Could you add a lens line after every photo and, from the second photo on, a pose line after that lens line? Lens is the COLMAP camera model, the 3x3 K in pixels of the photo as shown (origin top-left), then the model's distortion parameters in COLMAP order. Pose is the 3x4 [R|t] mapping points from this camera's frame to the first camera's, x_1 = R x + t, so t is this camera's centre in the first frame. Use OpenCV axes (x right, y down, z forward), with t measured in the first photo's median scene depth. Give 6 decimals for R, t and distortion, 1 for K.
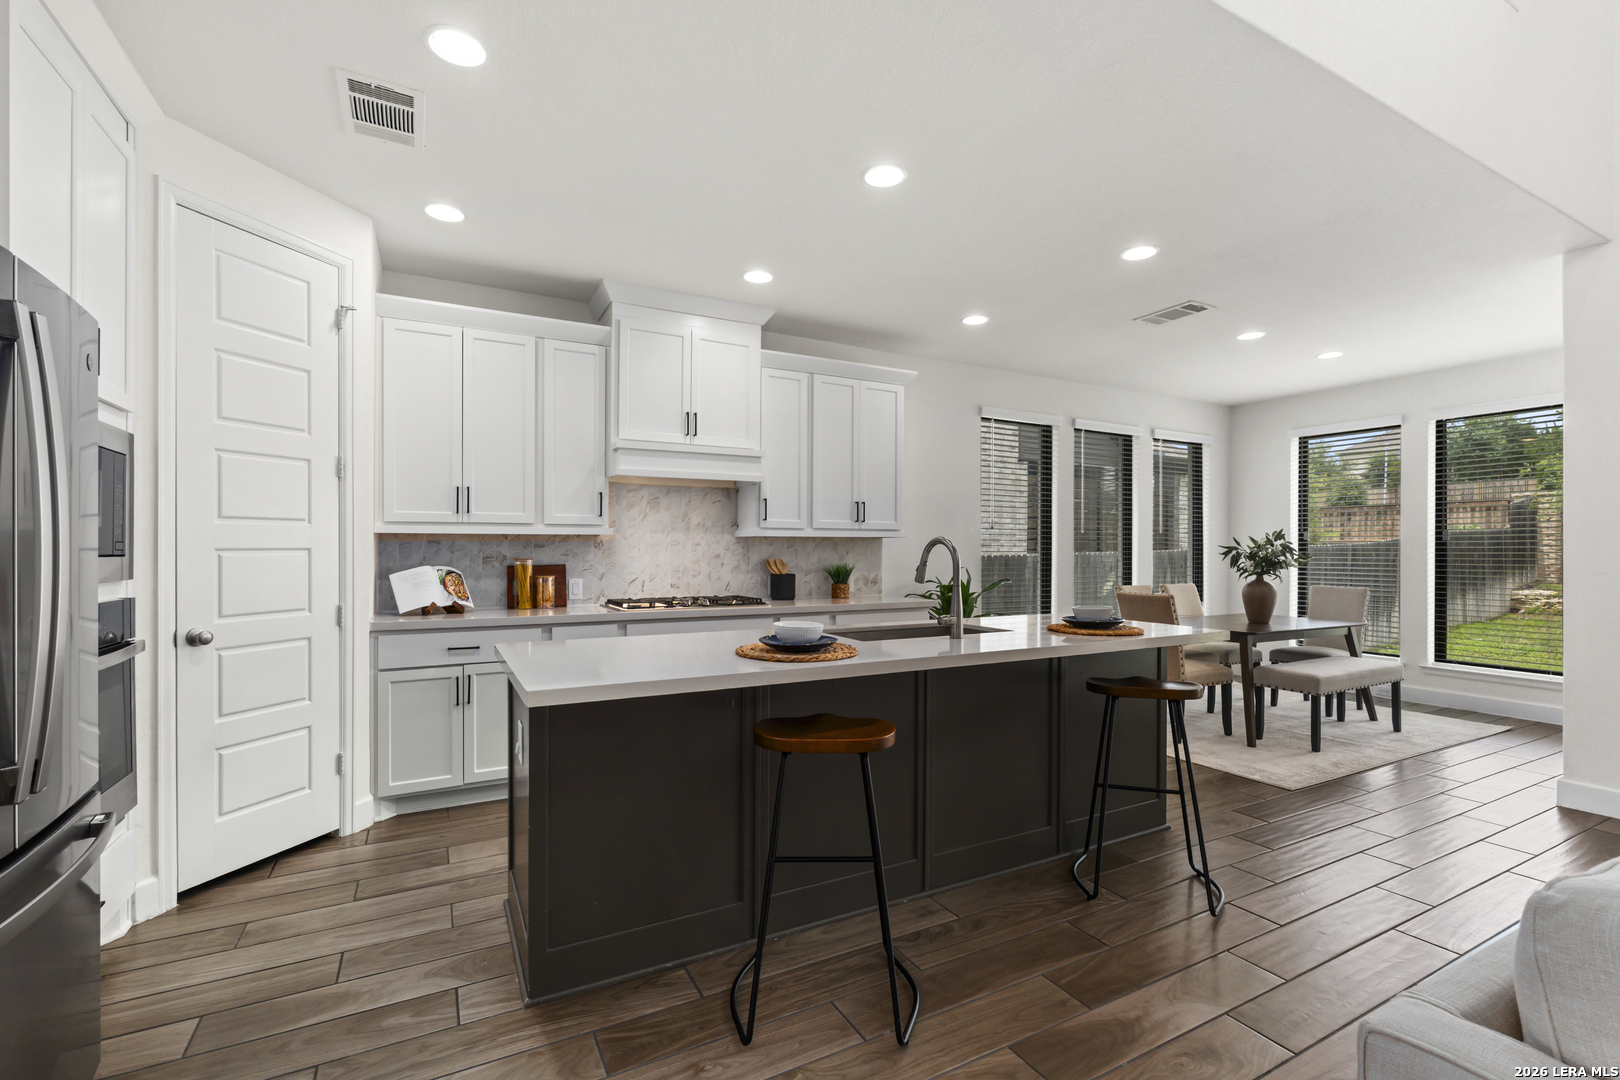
lens RADIAL K [[712.3, 0, 808.3], [0, 712.3, 547.0], [0, 0, 1]] dist [-0.004771, 0.000415]
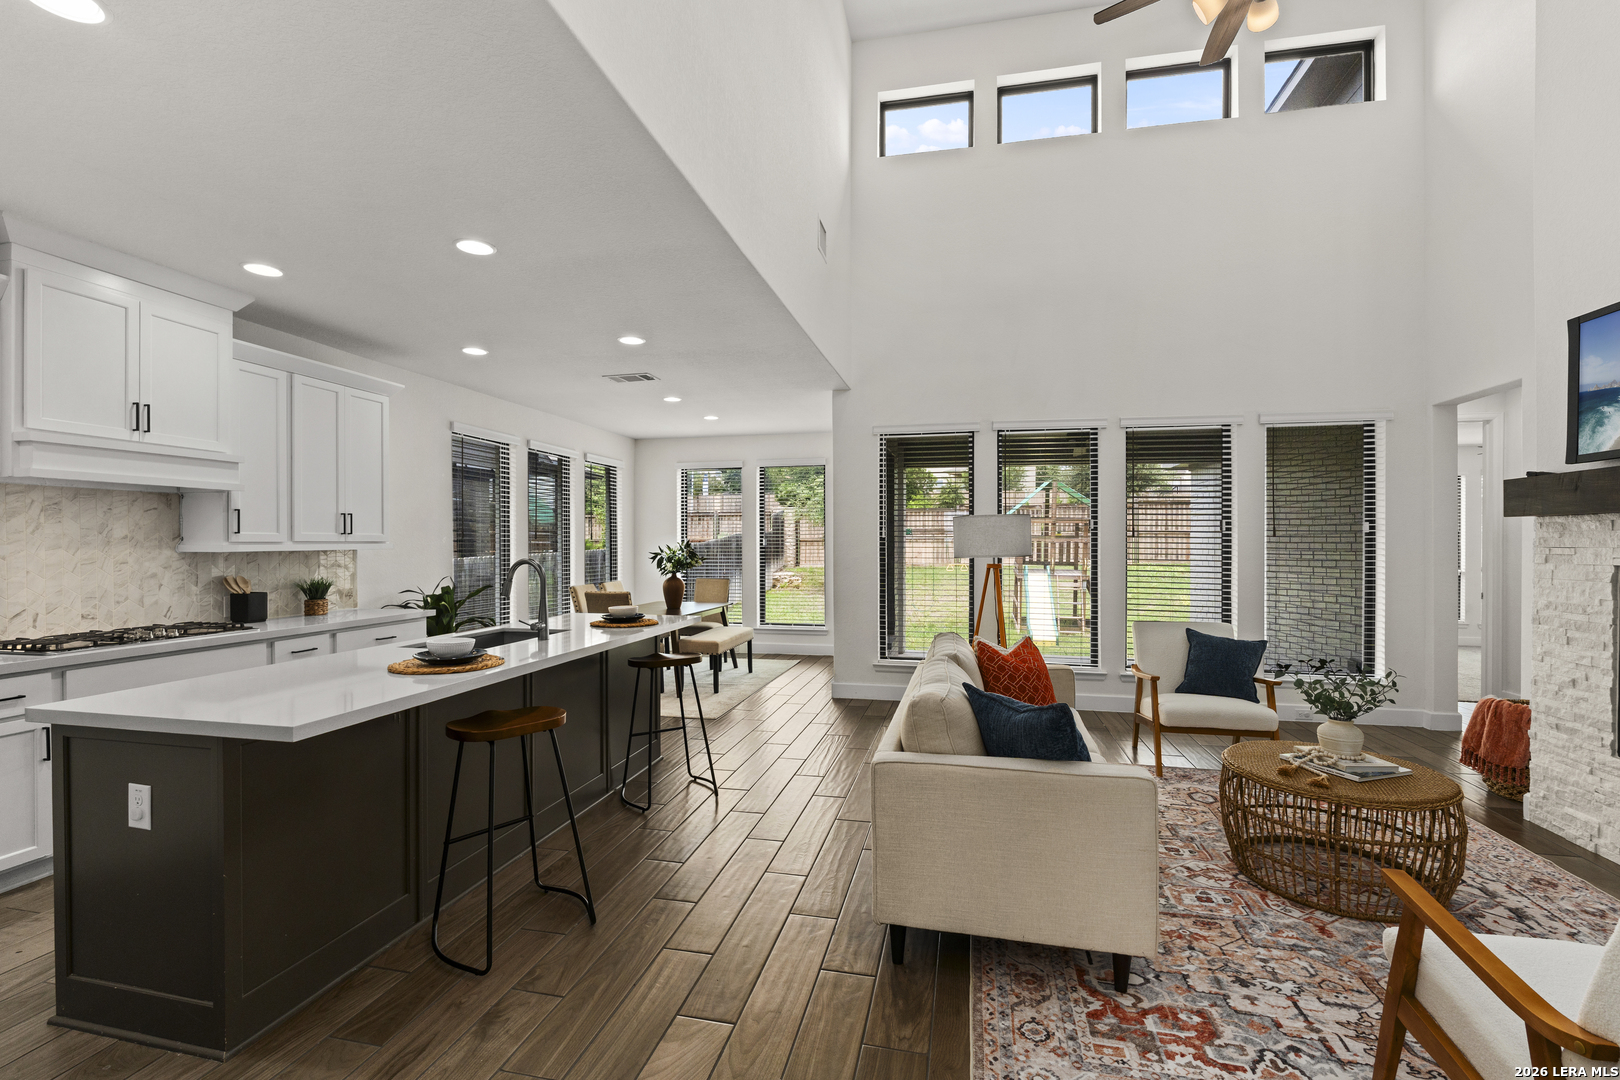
lens RADIAL K [[707.9, 0, 809.0], [0, 707.9, 546.9], [0, 0, 1]] dist [-0.005242, 0.000221]
pose [[0.655951, -0.008718, 0.754753, -0.263304], [0.001770, 0.999948, 0.010012, -0.029647], [-0.754802, -0.005232, 0.655932, -0.104745]]
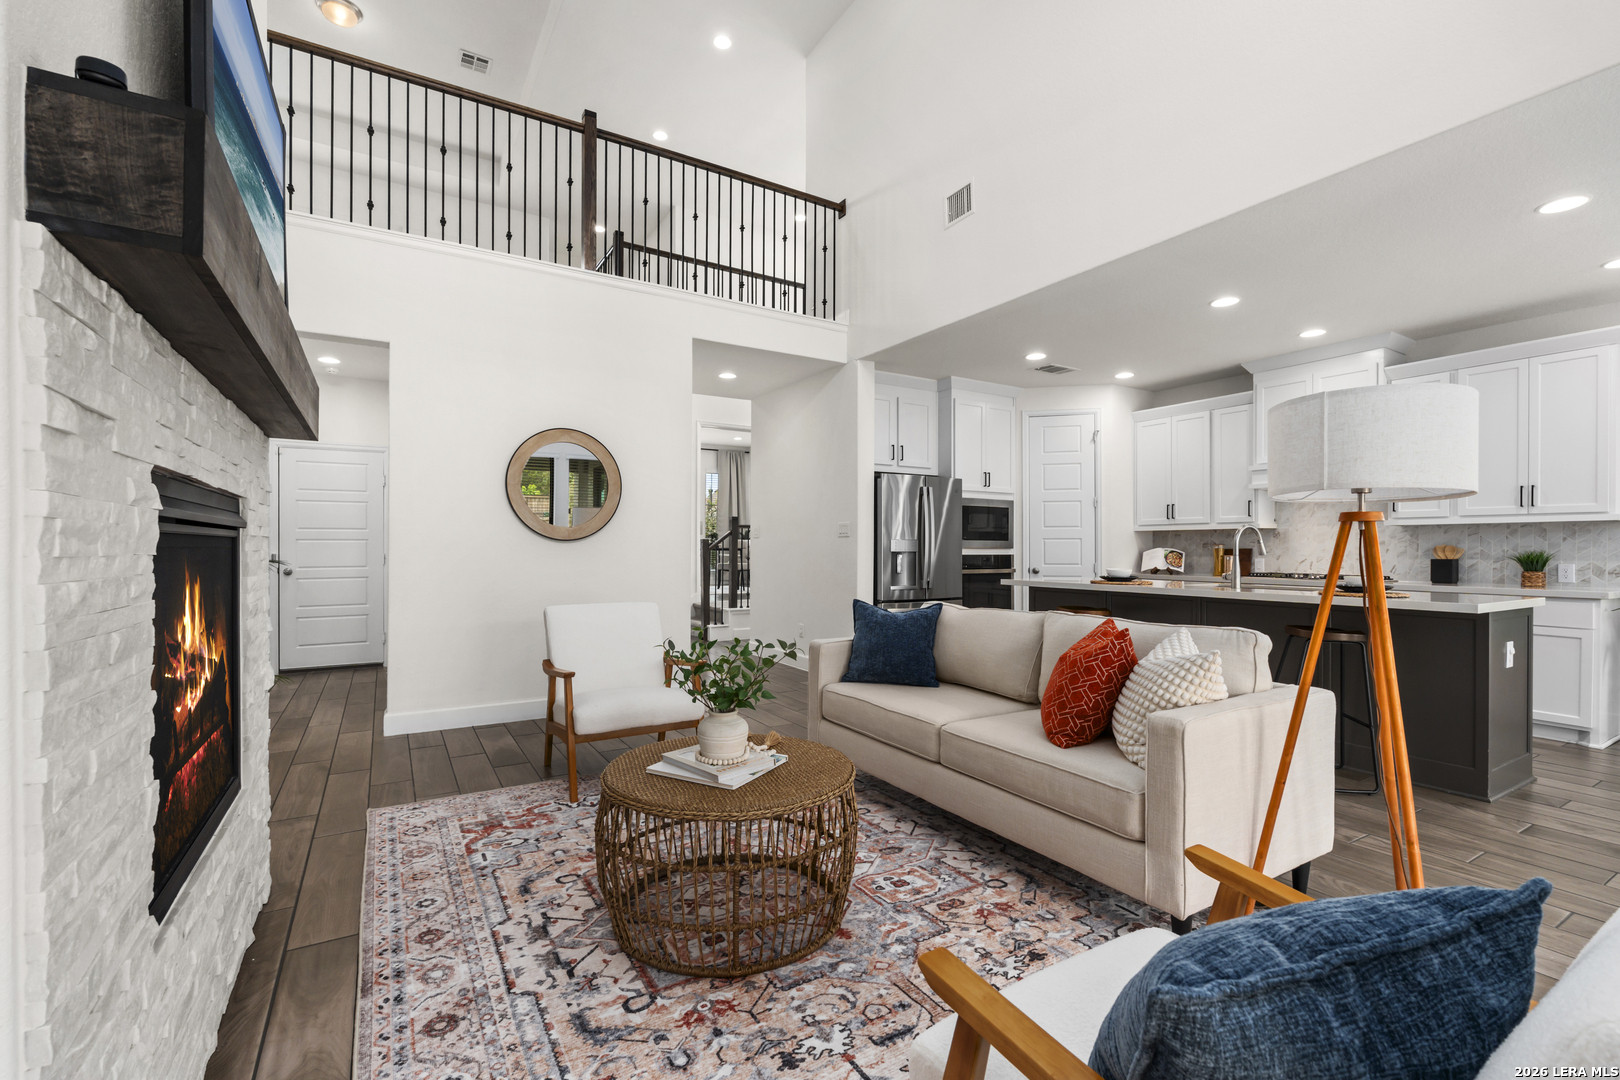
lens RADIAL K [[698.4, 0, 815.5], [0, 698.4, 548.1], [0, 0, 1]] dist [-0.004037, -0.000302]
pose [[0.059103, -0.002038, -0.998250, 1.054369], [-0.002001, 0.999996, -0.002160, 0.027628], [0.998250, 0.002126, 0.059099, -0.012179]]
